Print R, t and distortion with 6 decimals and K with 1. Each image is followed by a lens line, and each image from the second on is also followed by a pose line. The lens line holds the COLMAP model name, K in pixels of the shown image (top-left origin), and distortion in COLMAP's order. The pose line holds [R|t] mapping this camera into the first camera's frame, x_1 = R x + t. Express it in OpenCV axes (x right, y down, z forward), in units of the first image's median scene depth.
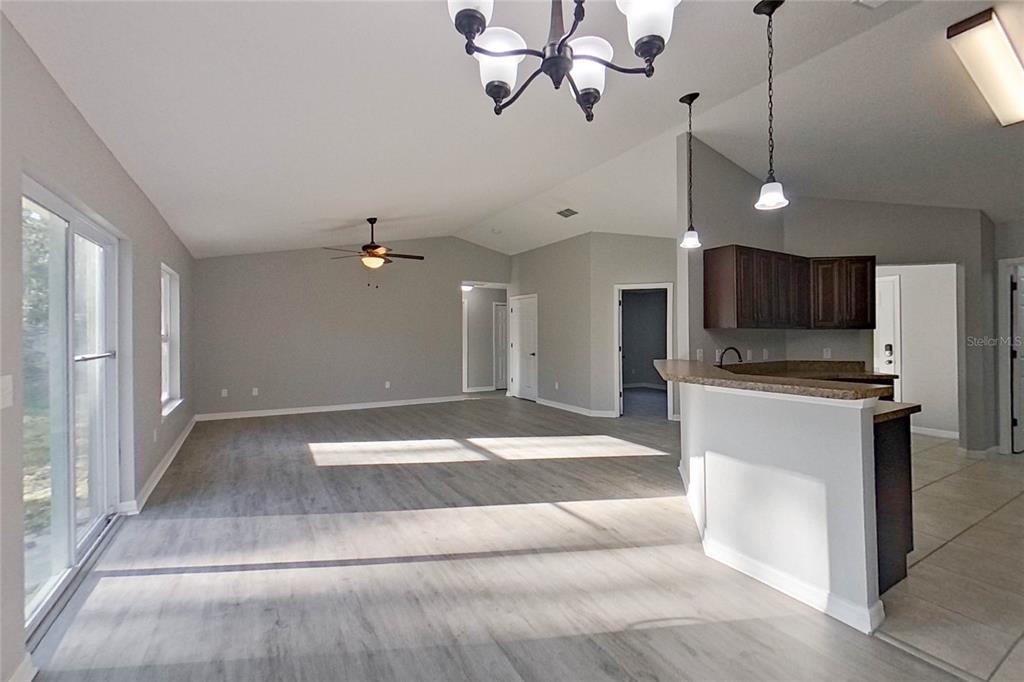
lens RADIAL K [[432.9, 0, 512.0], [0, 432.9, 331.8], [0, 0, 1]] dist [-0.000708, -0.000148]
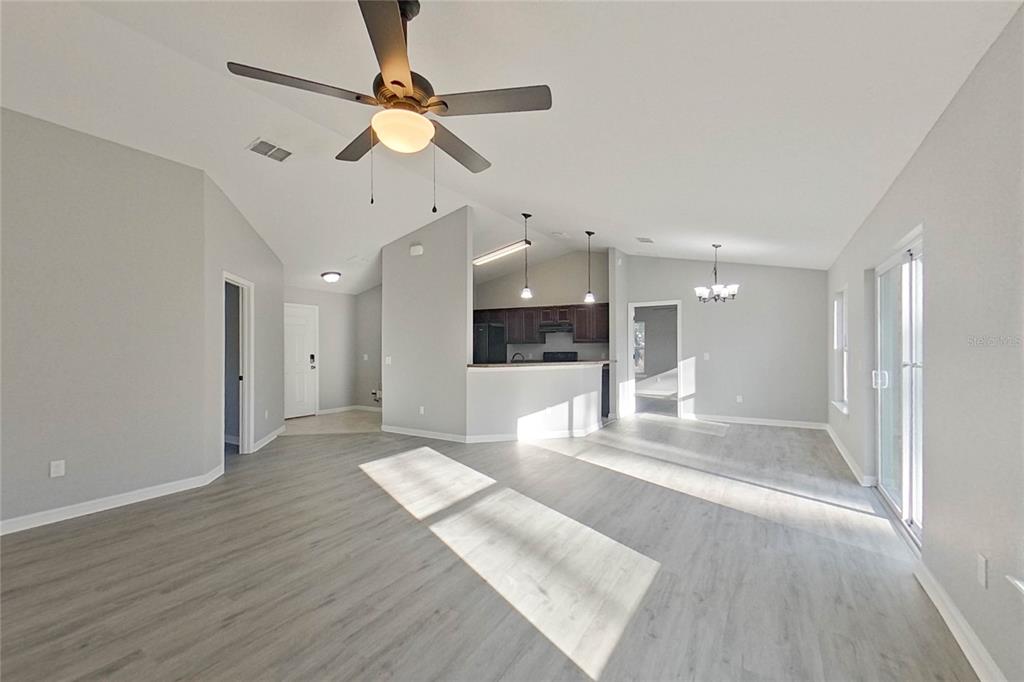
lens RADIAL K [[419.2, 0, 513.0], [0, 419.2, 346.5], [0, 0, 1]] dist [0.000449, 0.000159]
pose [[-0.460019, 0.003467, 0.887902, -1.118902], [0.000508, 0.999993, -0.003642, 0.014240], [-0.887909, -0.001224, -0.460018, 1.852058]]
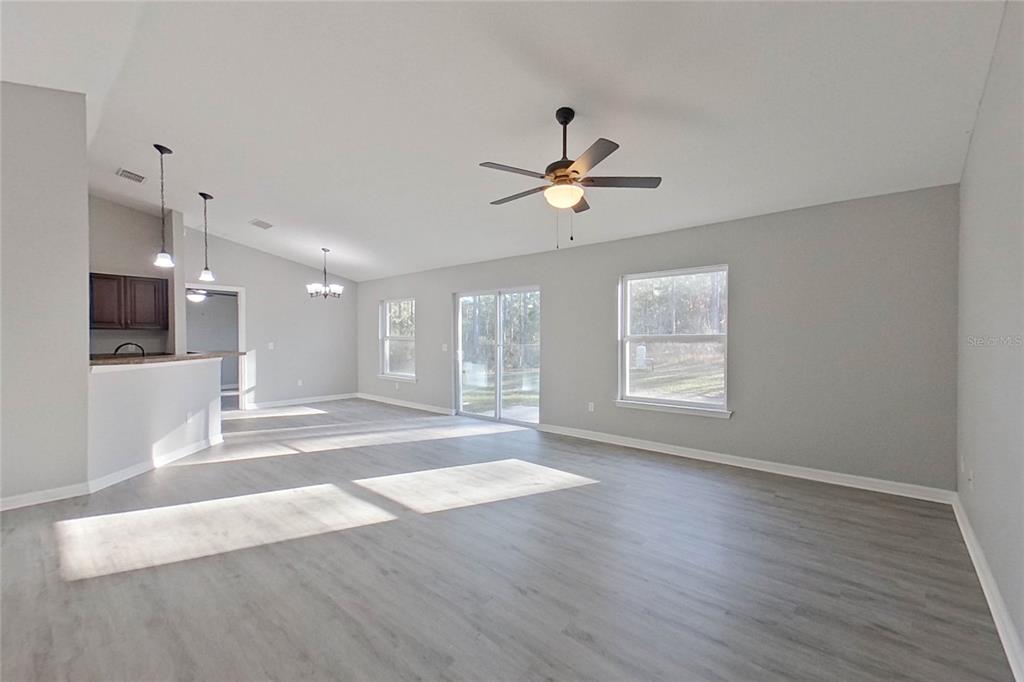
lens RADIAL K [[419.2, 0, 513.0], [0, 419.2, 346.5], [0, 0, 1]] dist [0.000449, 0.000159]
pose [[-0.949641, -0.000777, -0.313338, -0.101167], [-0.005852, 0.999866, 0.015257, 0.020917], [0.313284, 0.016322, -0.949519, 2.584664]]
